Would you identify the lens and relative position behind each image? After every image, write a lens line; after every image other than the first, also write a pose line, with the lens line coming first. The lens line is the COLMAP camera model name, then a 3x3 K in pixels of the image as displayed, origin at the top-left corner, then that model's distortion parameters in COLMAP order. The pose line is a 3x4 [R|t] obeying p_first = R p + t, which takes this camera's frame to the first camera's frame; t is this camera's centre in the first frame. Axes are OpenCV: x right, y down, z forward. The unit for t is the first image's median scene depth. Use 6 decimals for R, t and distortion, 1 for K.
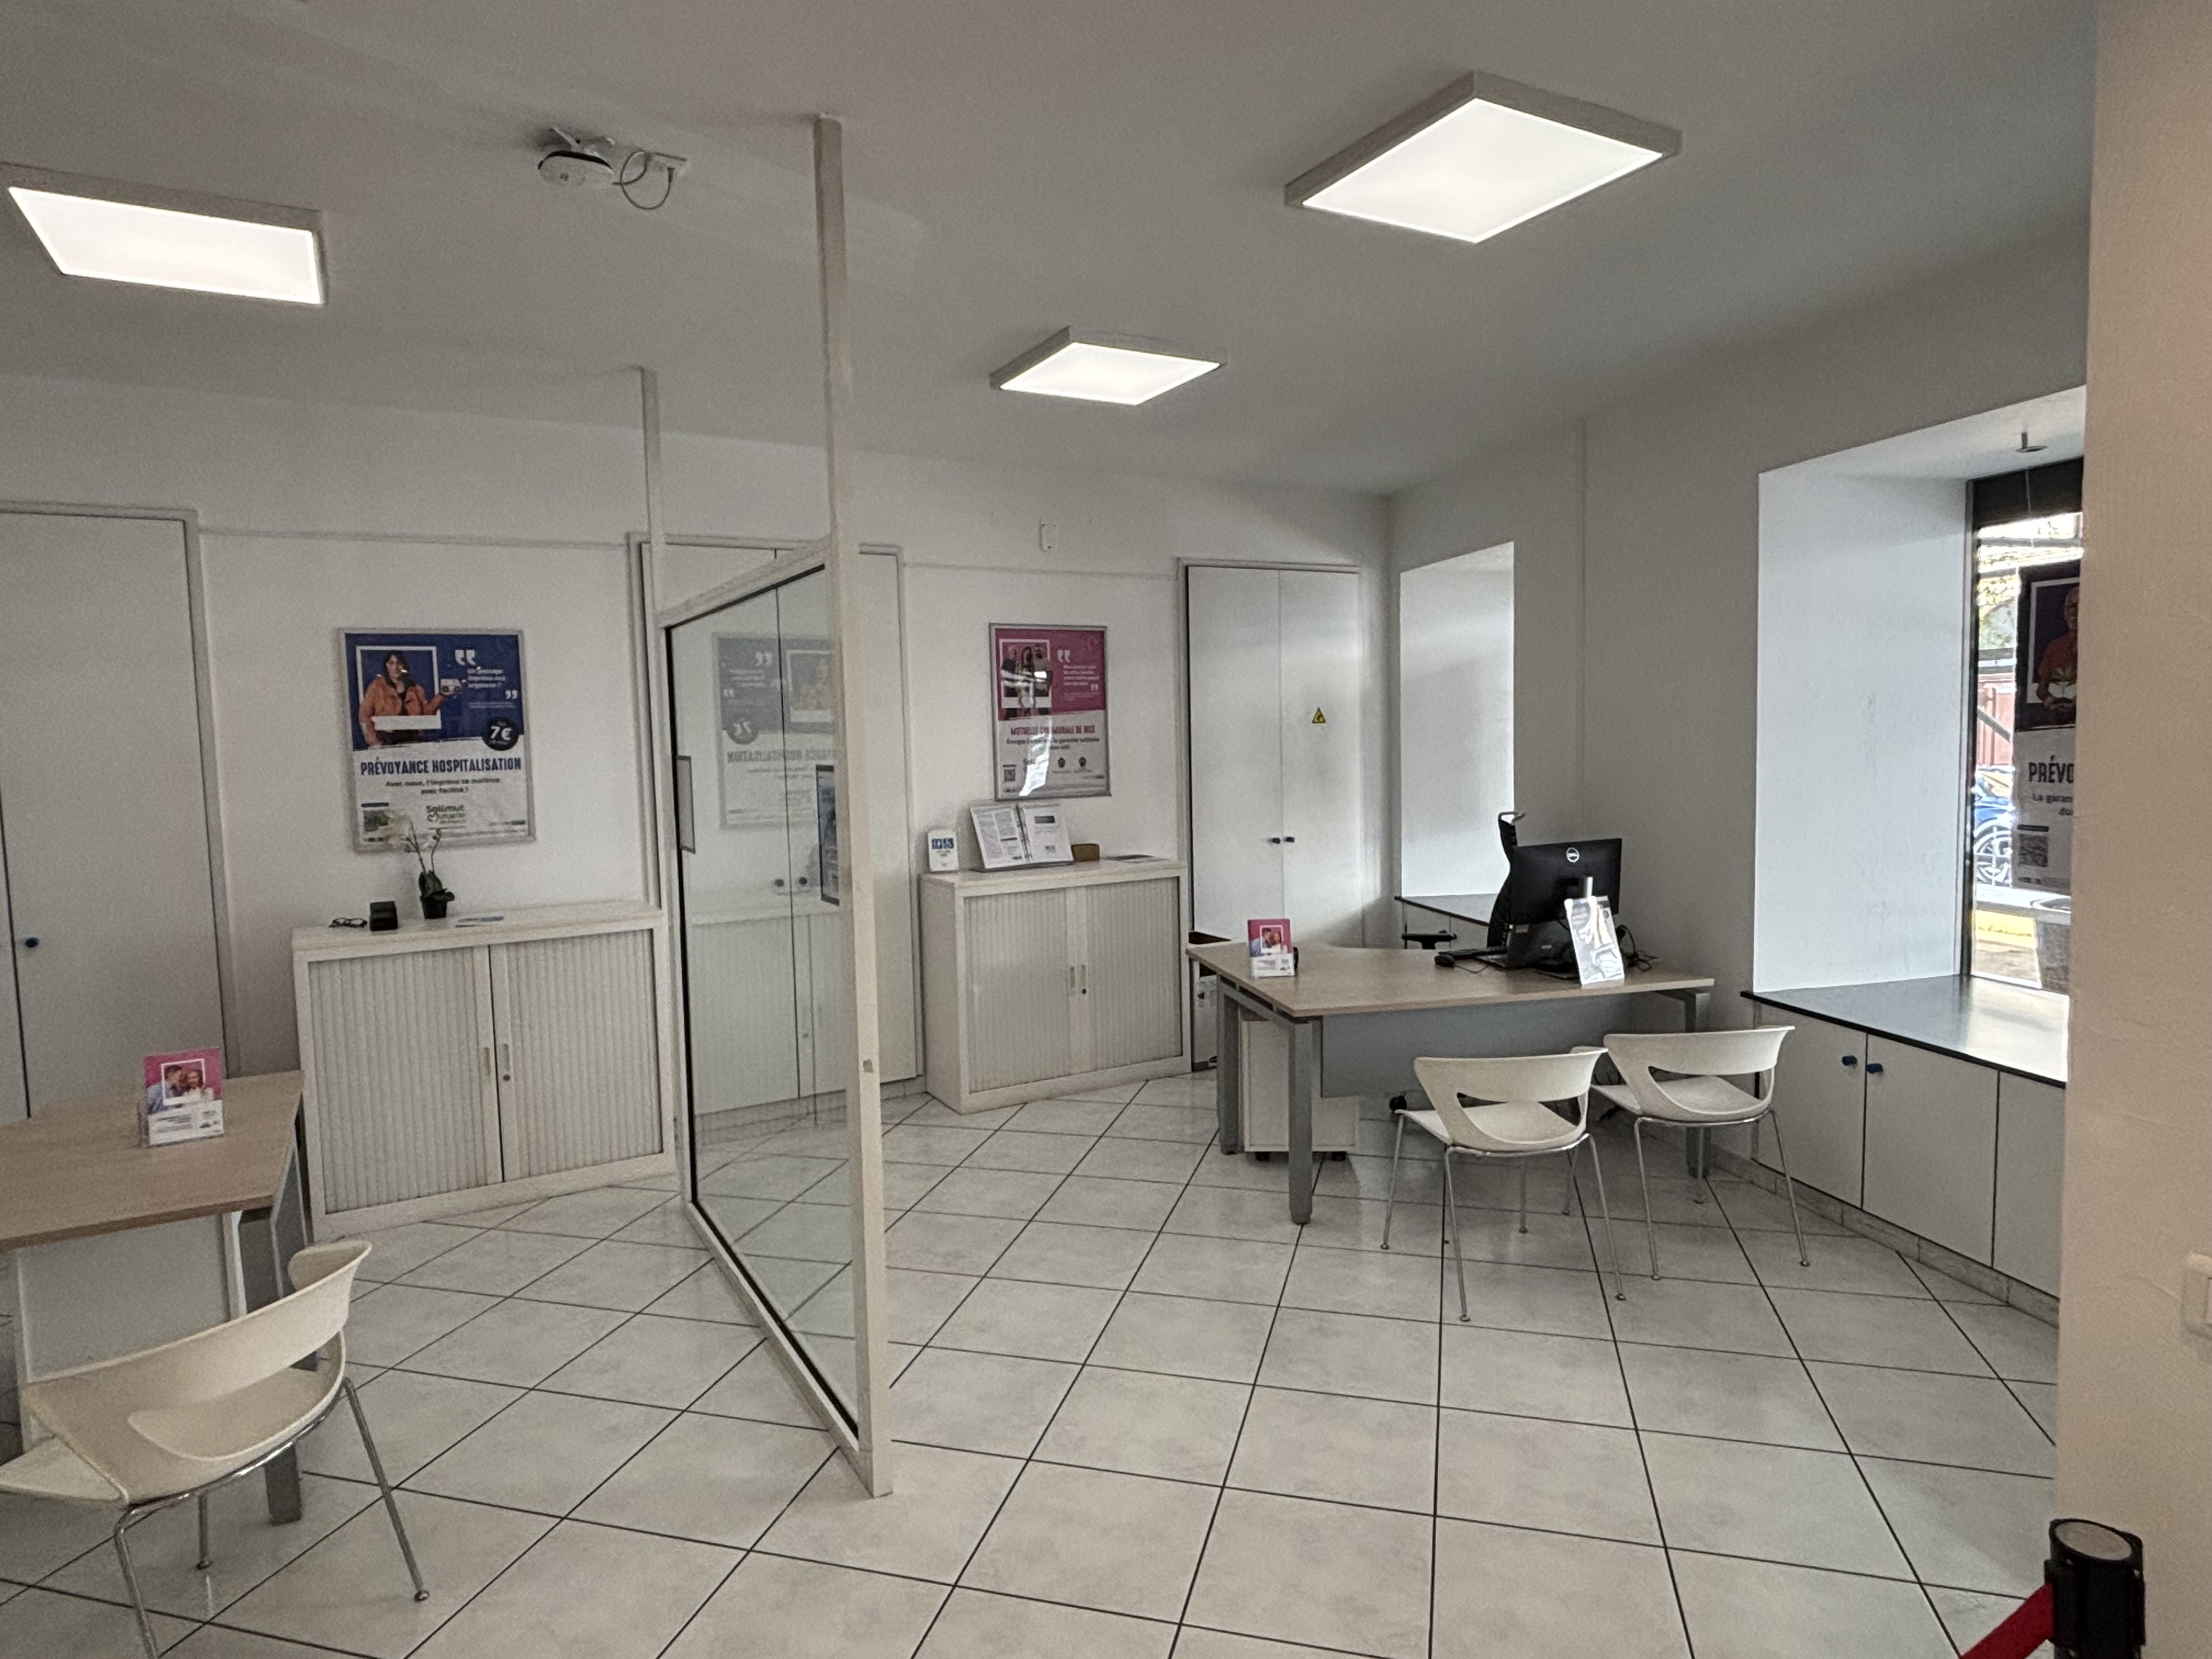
lens RADIAL K [[1294.9, 0, 1110.1], [0, 1294.9, 829.3], [0, 0, 1]] dist [0.037187, -0.026982]
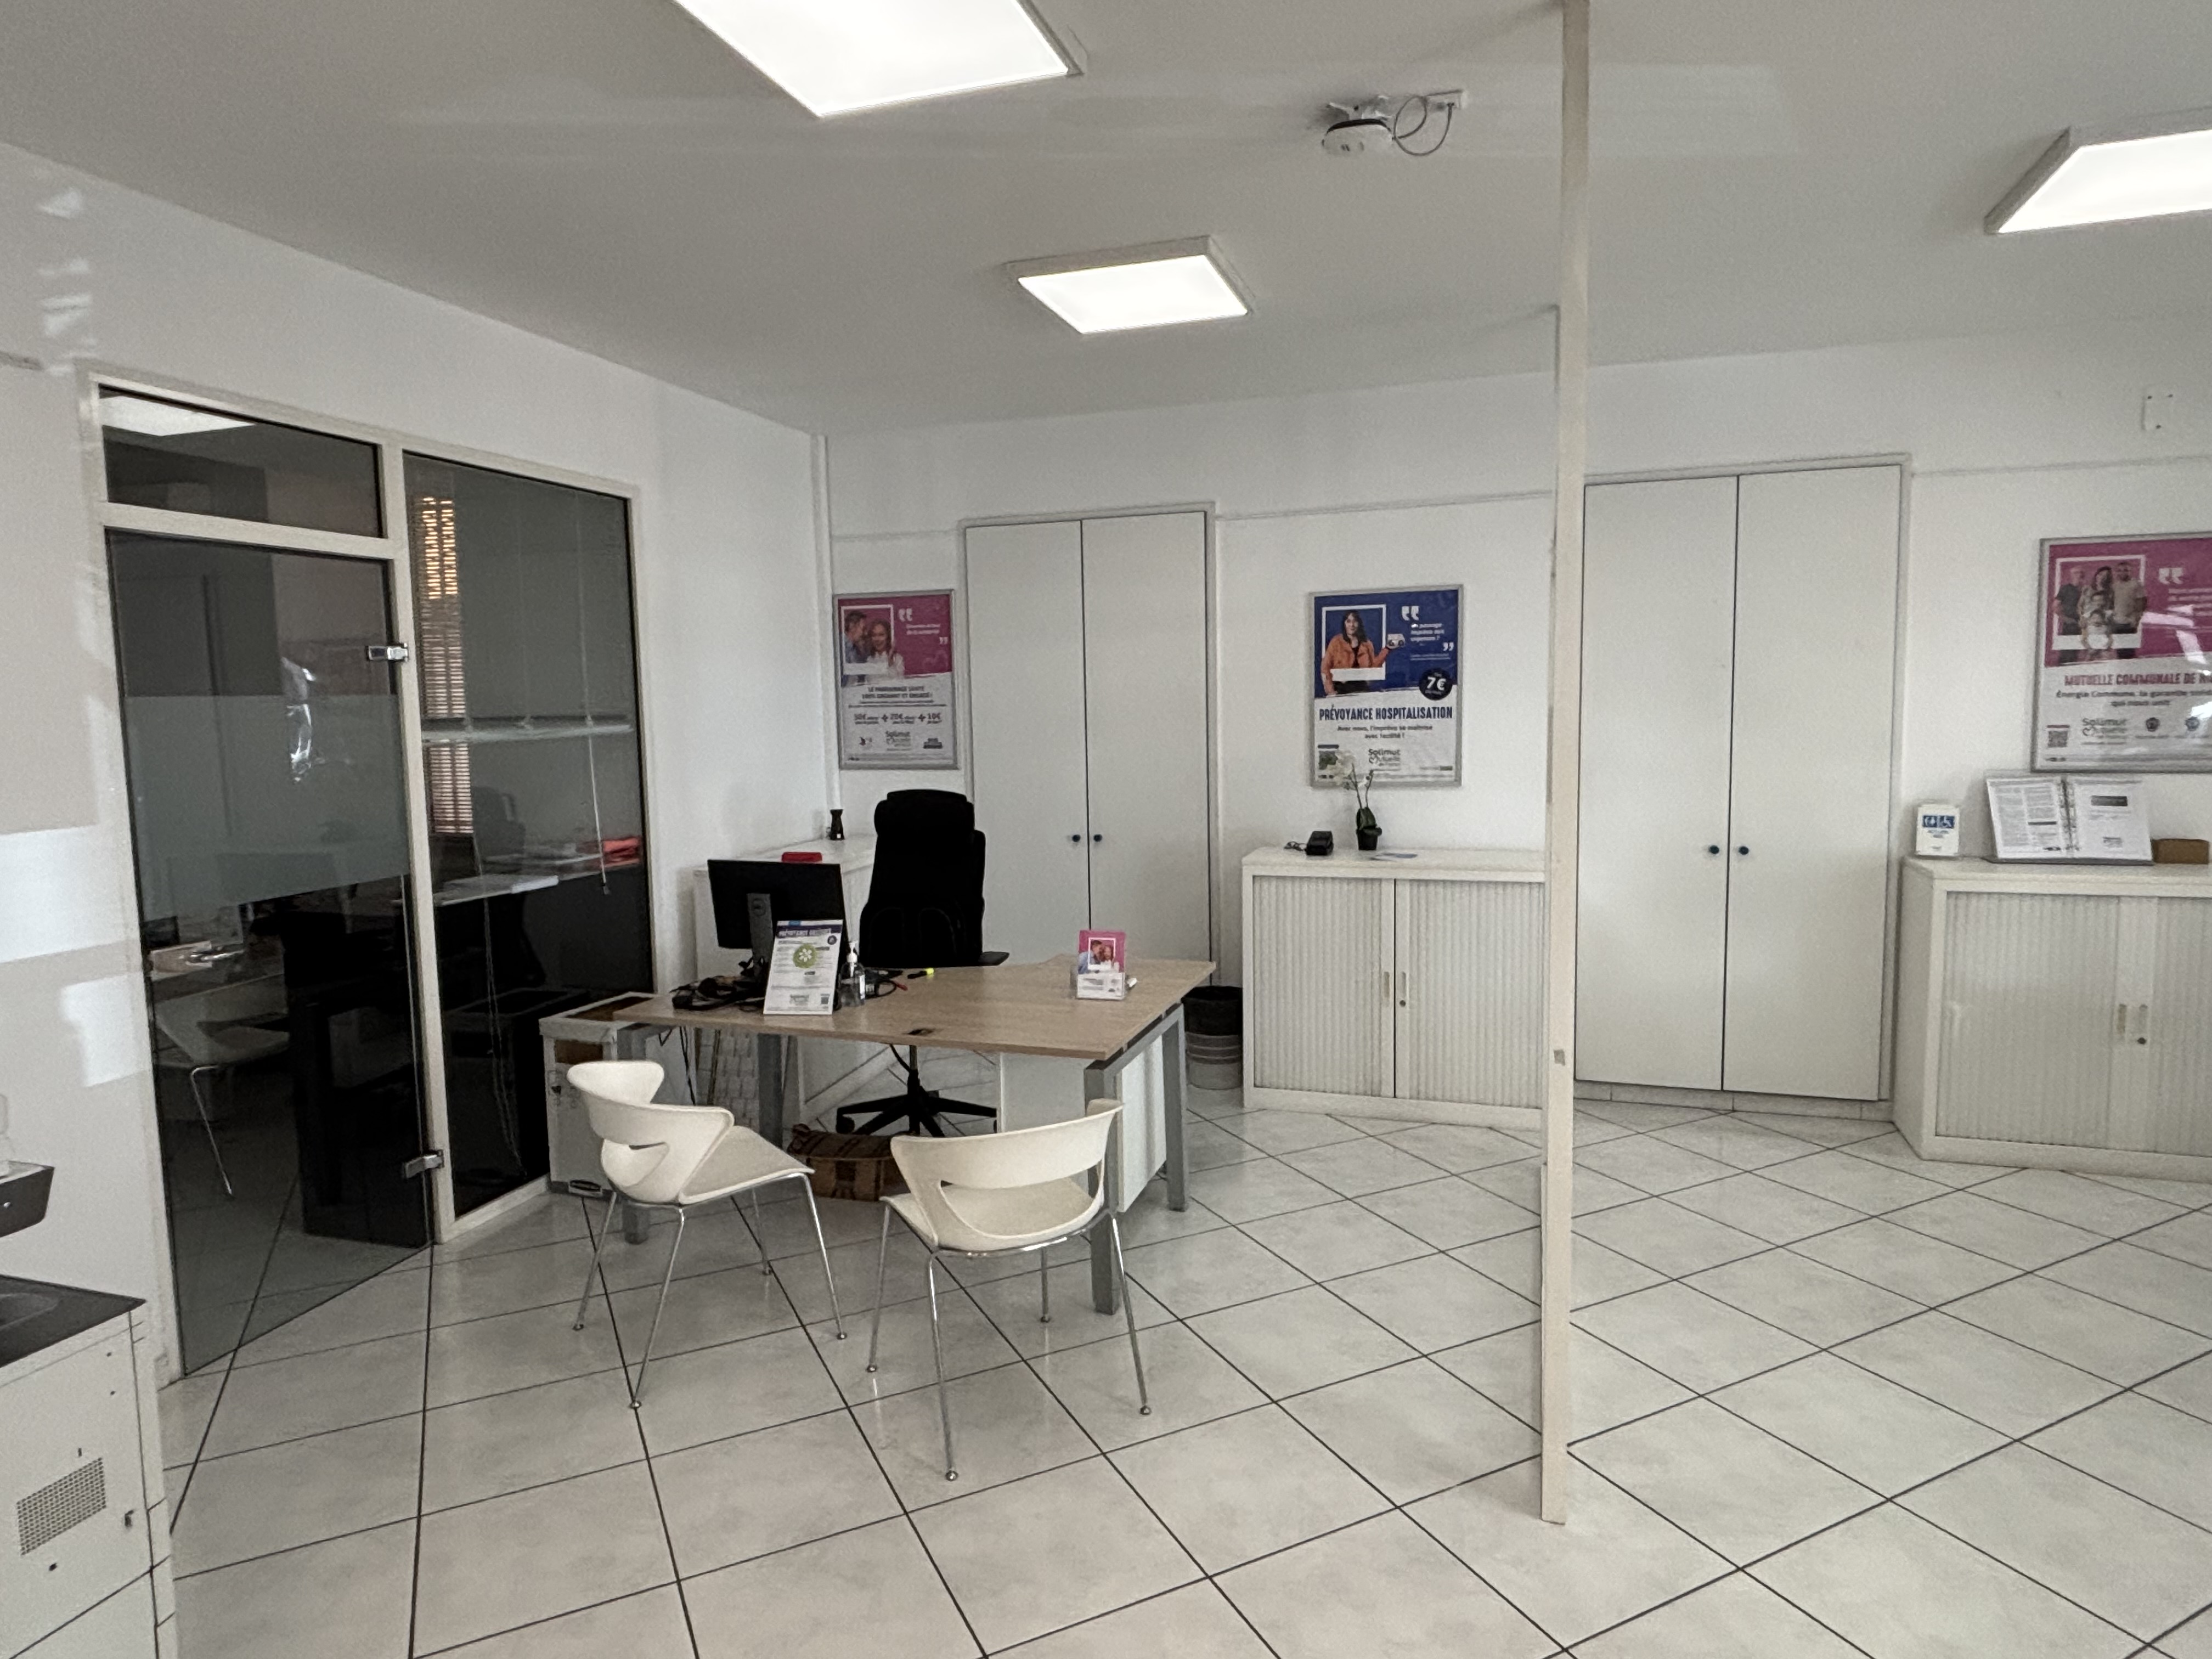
lens RADIAL K [[1294.9, 0, 1103.6], [0, 1294.9, 826.1], [0, 0, 1]] dist [0.037187, -0.026982]
pose [[0.671078, 0.085828, -0.736402, 0.144986], [-0.057407, 0.996310, 0.063806, -0.009870], [0.739161, -0.000544, 0.673529, 0.088316]]
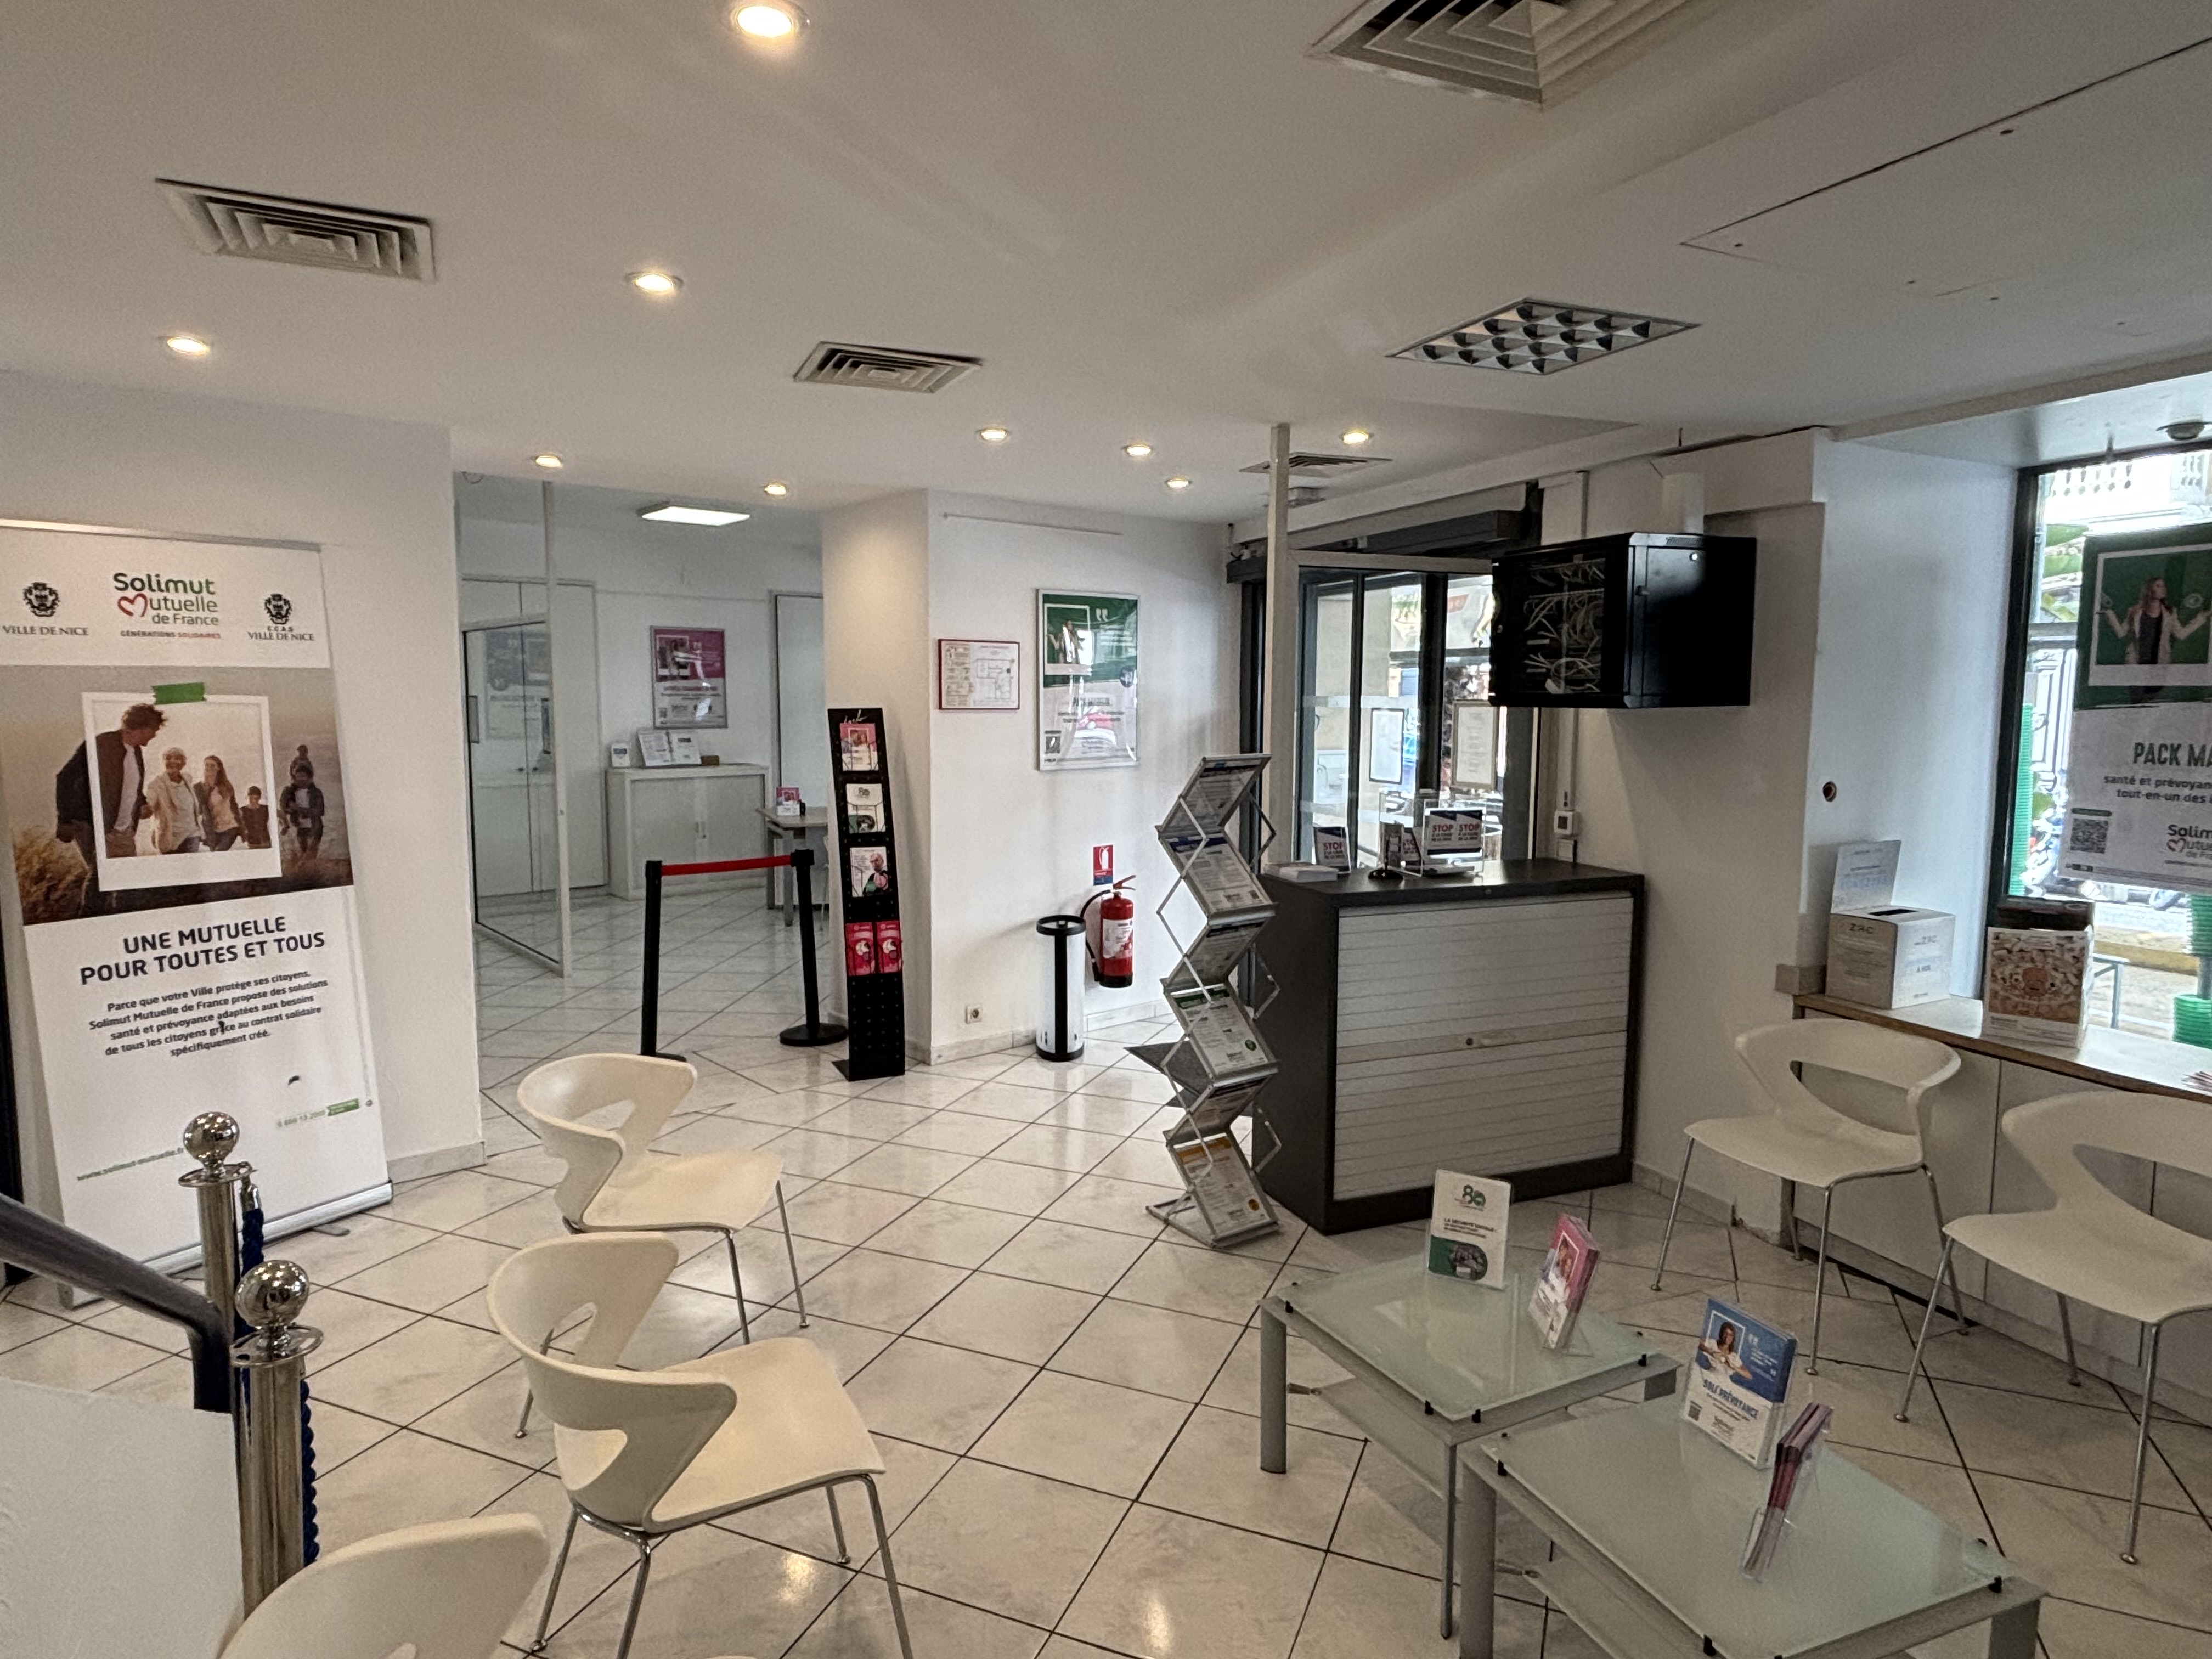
lens RADIAL K [[1294.9, 0, 1109.9], [0, 1294.9, 817.2], [0, 0, 1]] dist [0.037187, -0.026982]
pose [[0.983466, 0.010901, 0.180766, 0.245167], [-0.013629, 0.999811, 0.013860, 0.079629], [-0.180581, -0.016094, 0.983428, -1.019775]]
